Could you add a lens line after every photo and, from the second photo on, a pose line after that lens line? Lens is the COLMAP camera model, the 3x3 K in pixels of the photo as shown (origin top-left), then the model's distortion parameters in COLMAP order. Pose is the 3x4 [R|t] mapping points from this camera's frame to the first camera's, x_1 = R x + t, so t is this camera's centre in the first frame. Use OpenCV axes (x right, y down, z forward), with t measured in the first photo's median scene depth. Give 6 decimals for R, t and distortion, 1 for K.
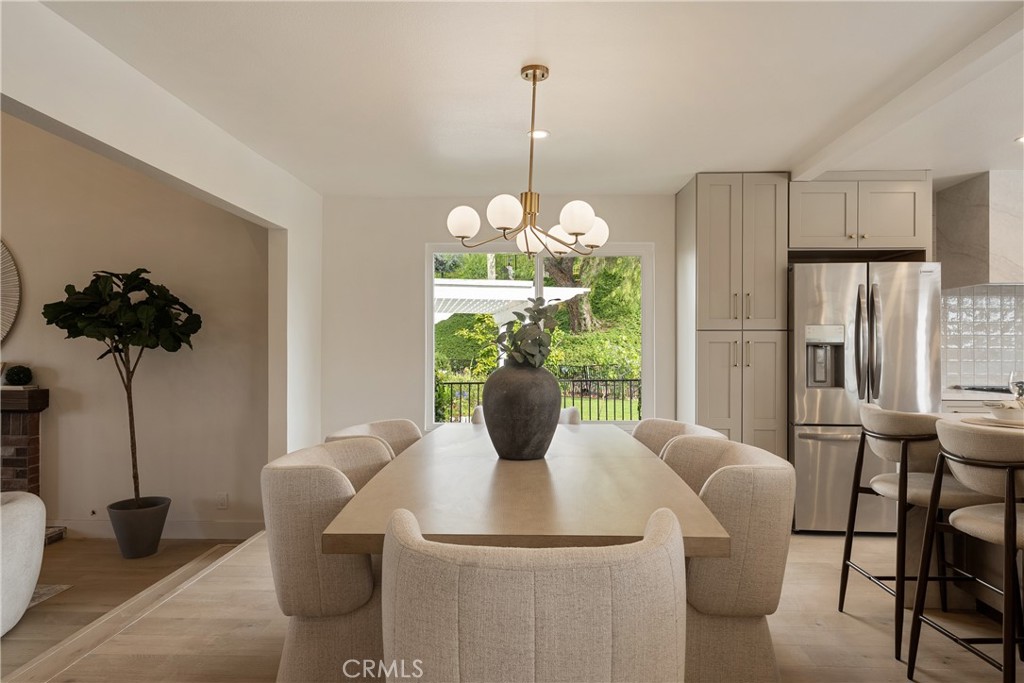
lens RADIAL K [[610.1, 0, 512.0], [0, 610.1, 341.5], [0, 0, 1]] dist [0.012903, 0.000135]
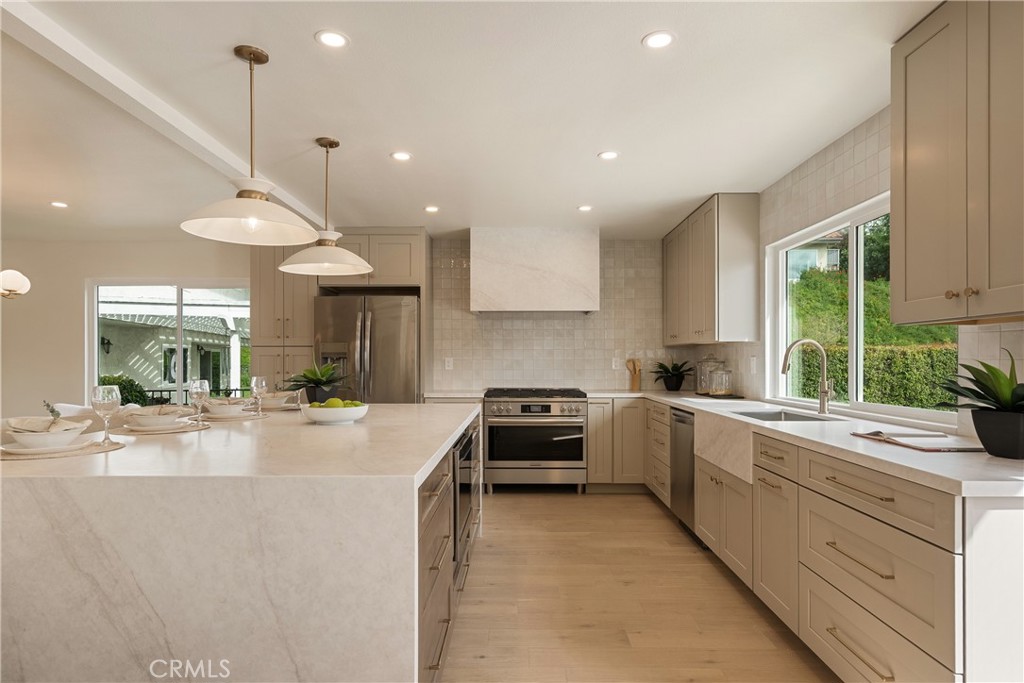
lens RADIAL K [[583.1, 0, 511.4], [0, 583.1, 368.3], [0, 0, 1]] dist [0.004071, 0.000872]
pose [[0.999790, -0.003410, 0.020225, 0.841391], [0.002952, 0.999740, 0.022595, 0.002123], [-0.020297, -0.022531, 0.999540, -0.284278]]
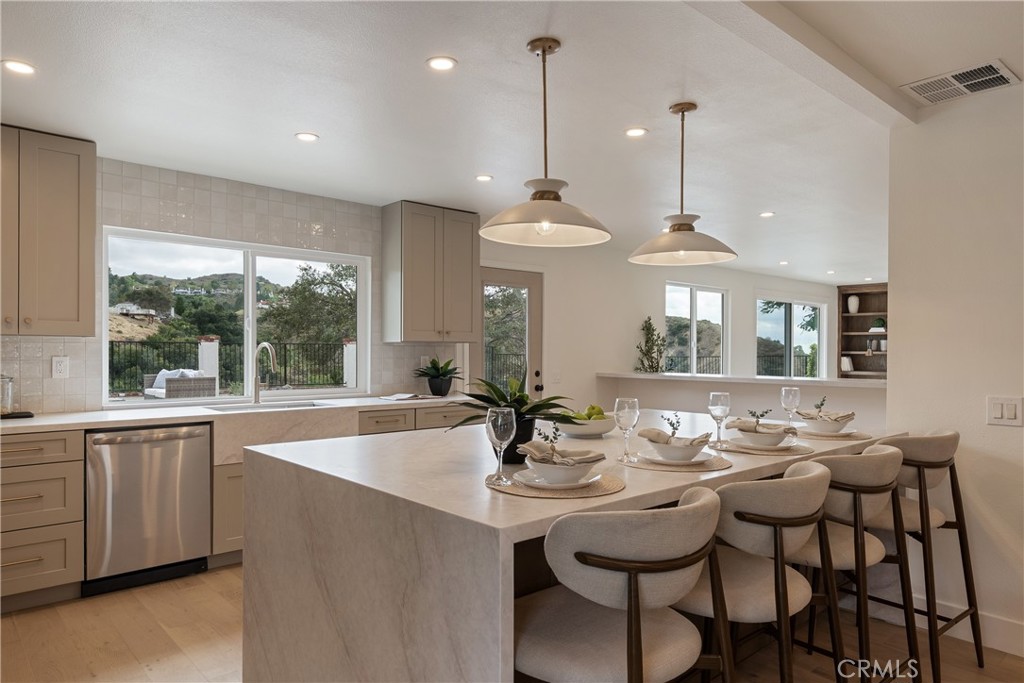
lens RADIAL K [[653.0, 0, 510.8], [0, 653.0, 347.1], [0, 0, 1]] dist [0.003640, -0.000419]
pose [[-0.688762, -0.002011, 0.724984, 0.202228], [-0.012305, 0.999885, -0.008916, -0.006130], [-0.724883, -0.015062, -0.688708, 0.934358]]
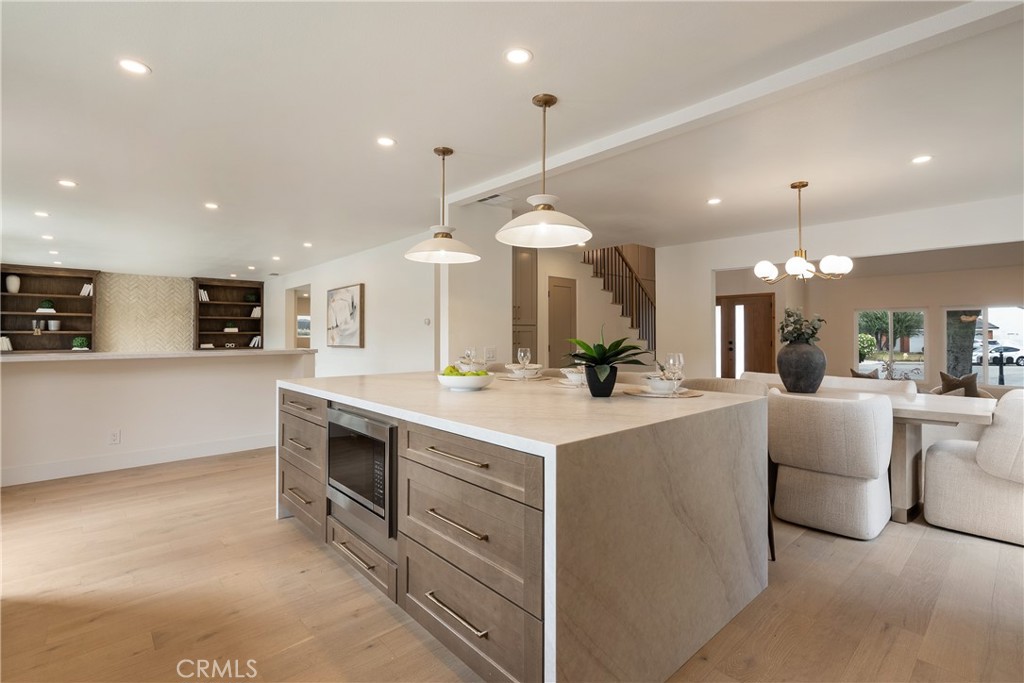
lens RADIAL K [[467.1, 0, 512.0], [0, 467.1, 341.5], [0, 0, 1]] dist [-0.000746, -0.000430]
pose [[-0.720358, -0.001001, -0.693602, 1.040438], [0.007008, 0.999937, -0.008722, 0.021785], [0.693567, -0.011144, -0.720306, 0.897870]]
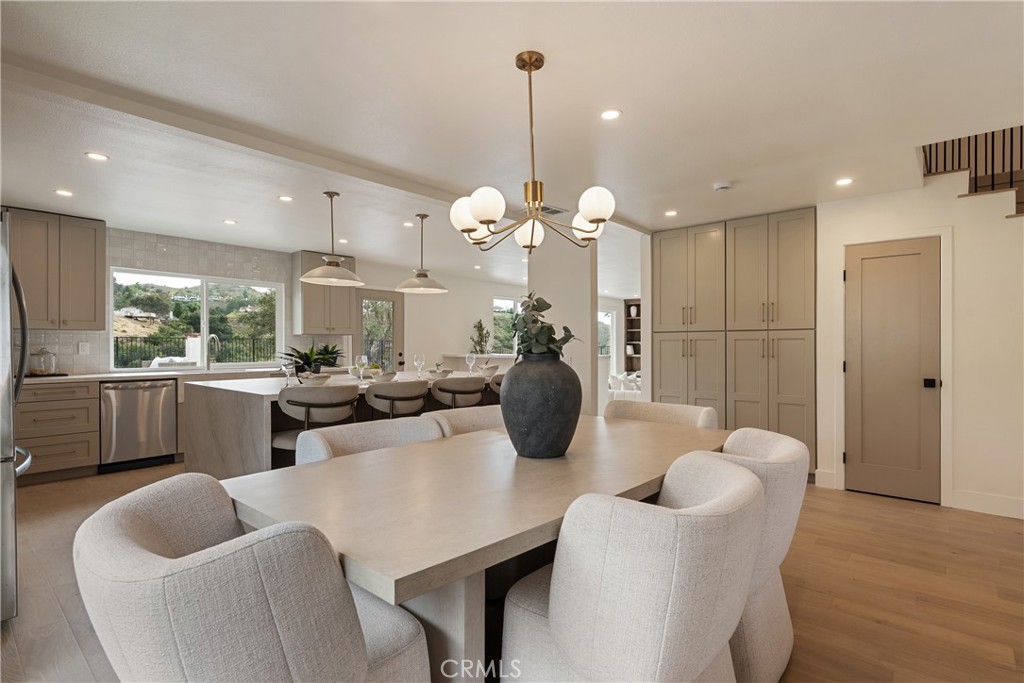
lens RADIAL K [[503.2, 0, 512.0], [0, 503.2, 341.5], [0, 0, 1]] dist [0.001112, 0.000233]
pose [[-0.768478, 0.002518, 0.639871, -0.287550], [-0.006869, 0.999902, -0.012184, 0.013105], [-0.639839, -0.013759, -0.768386, 1.036118]]
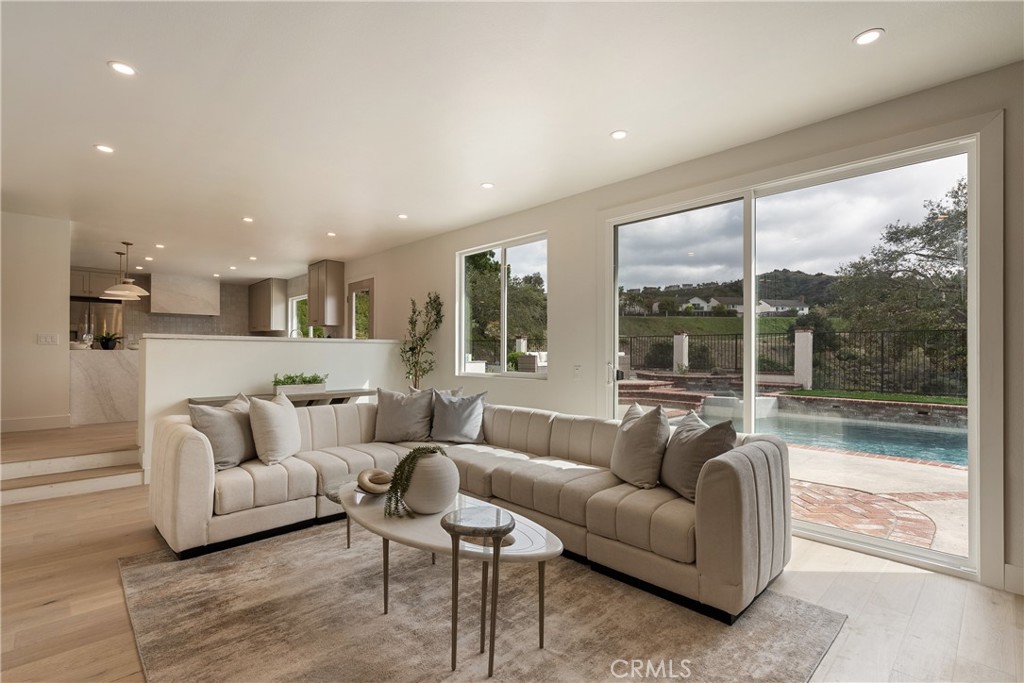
lens RADIAL K [[478.5, 0, 512.0], [0, 478.5, 341.5], [0, 0, 1]] dist [0.000903, 0.000121]
pose [[0.702184, 0.017523, 0.711780, 0.371440], [-0.010782, 0.999844, -0.013978, 0.055438], [-0.711914, 0.002141, 0.702263, -1.788574]]
